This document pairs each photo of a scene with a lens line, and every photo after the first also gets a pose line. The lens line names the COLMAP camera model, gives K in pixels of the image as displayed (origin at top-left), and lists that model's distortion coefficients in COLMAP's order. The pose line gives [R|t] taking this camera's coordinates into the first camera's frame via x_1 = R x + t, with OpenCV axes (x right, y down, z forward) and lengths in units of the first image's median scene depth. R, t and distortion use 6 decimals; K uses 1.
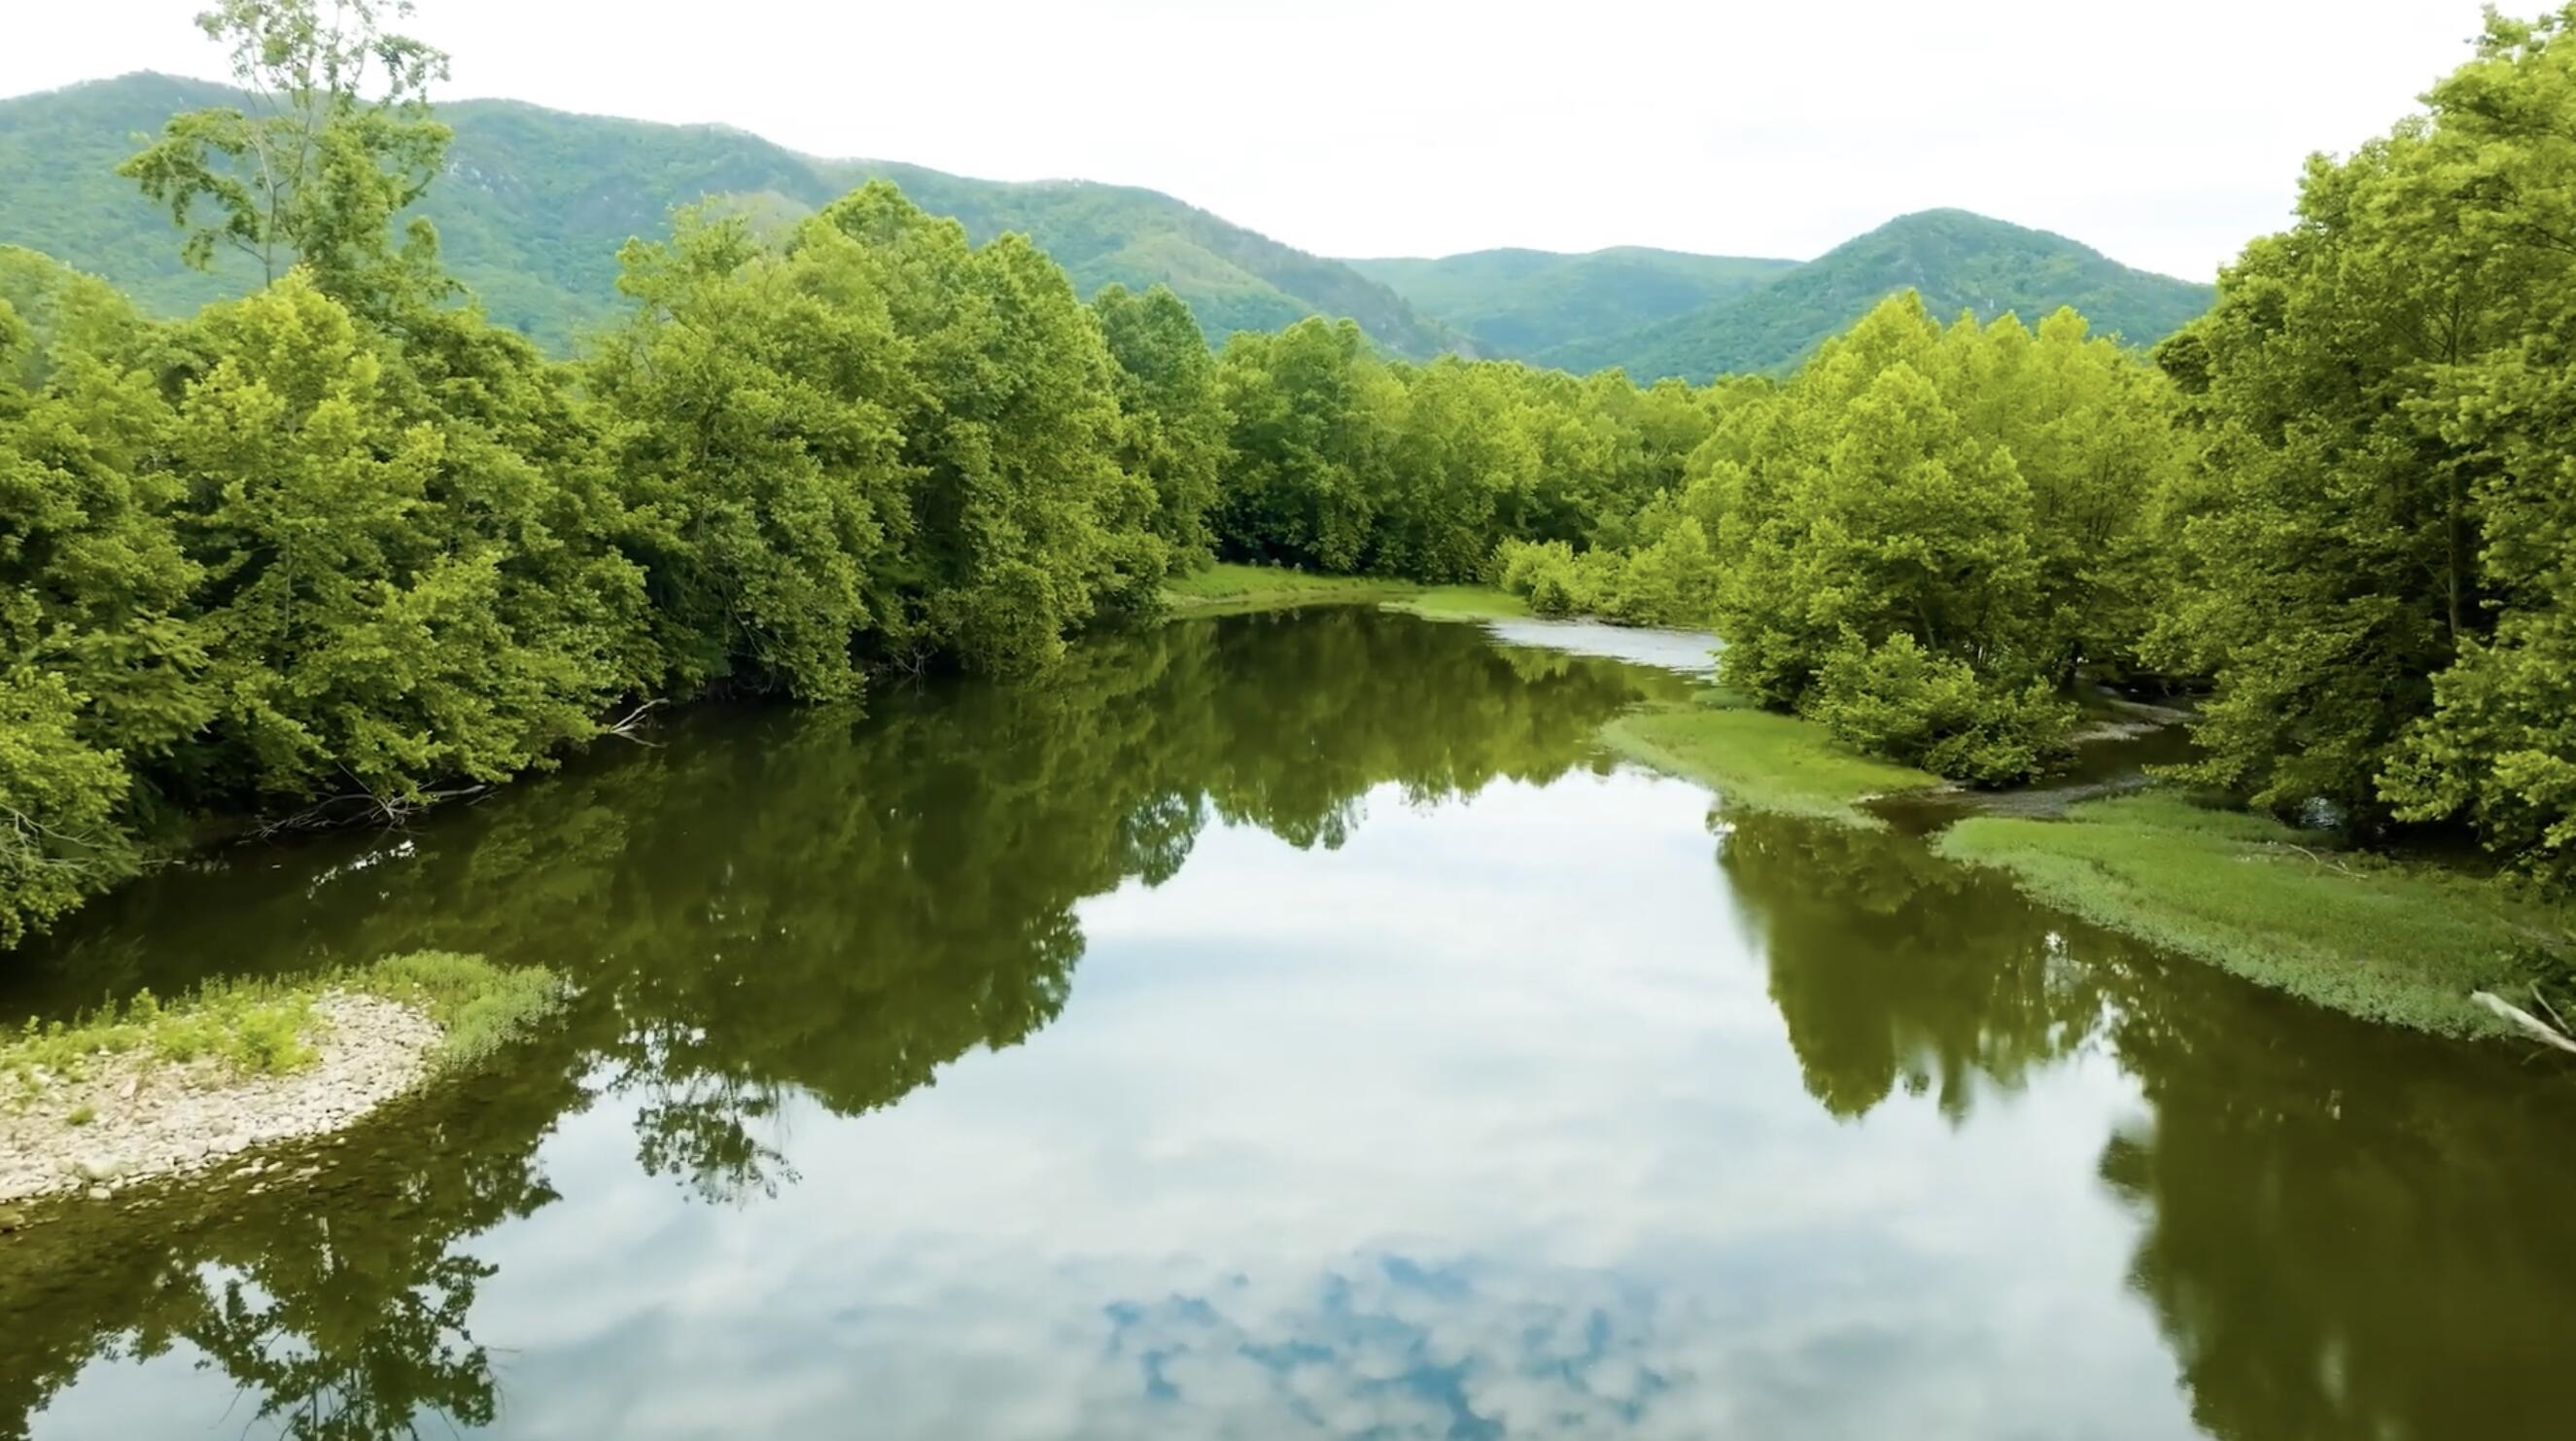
lens RADIAL K [[1738.0, 0, 1285.4], [0, 1738.0, 703.7], [0, 0, 1]] dist [0.001846, 0.000106]
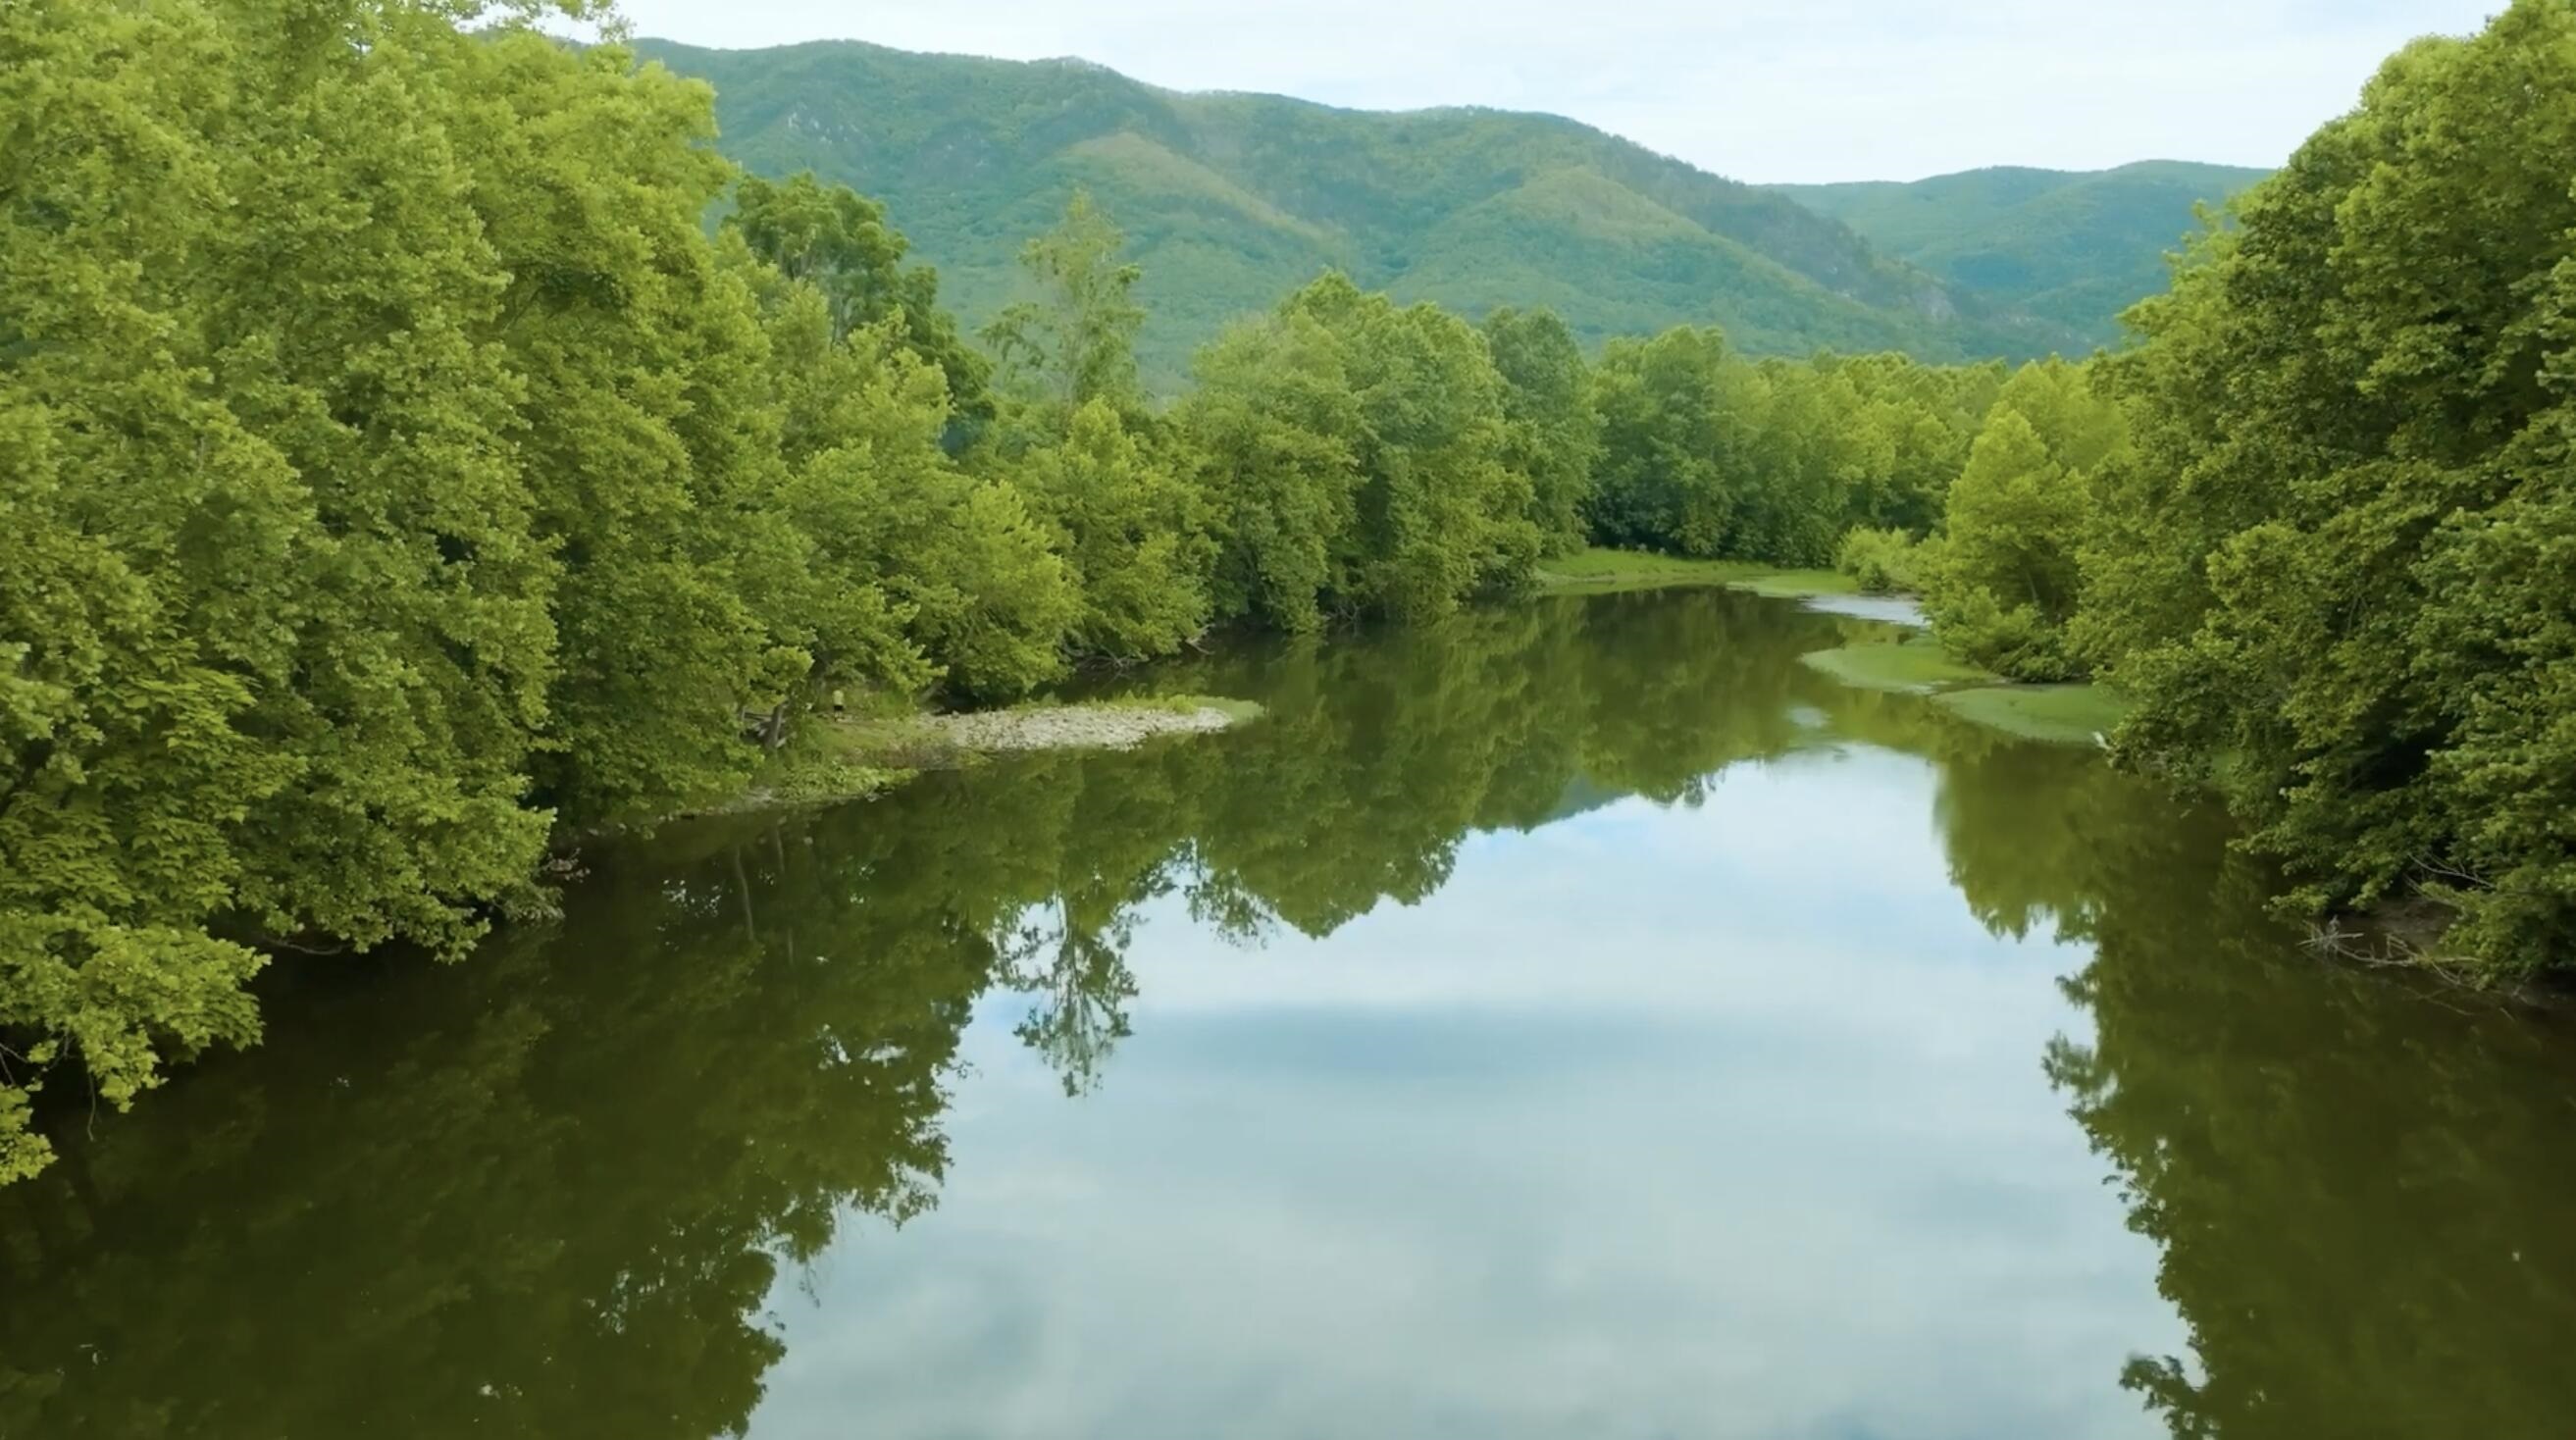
lens RADIAL K [[2146.0, 0, 1296.2], [0, 2146.0, 716.6], [0, 0, 1]] dist [0.018747, 0.000710]
pose [[0.981041, 0.019545, -0.192812, 0.053556], [-0.020628, 0.999781, -0.003607, 0.044462], [0.192700, 0.007516, 0.981229, -0.476105]]
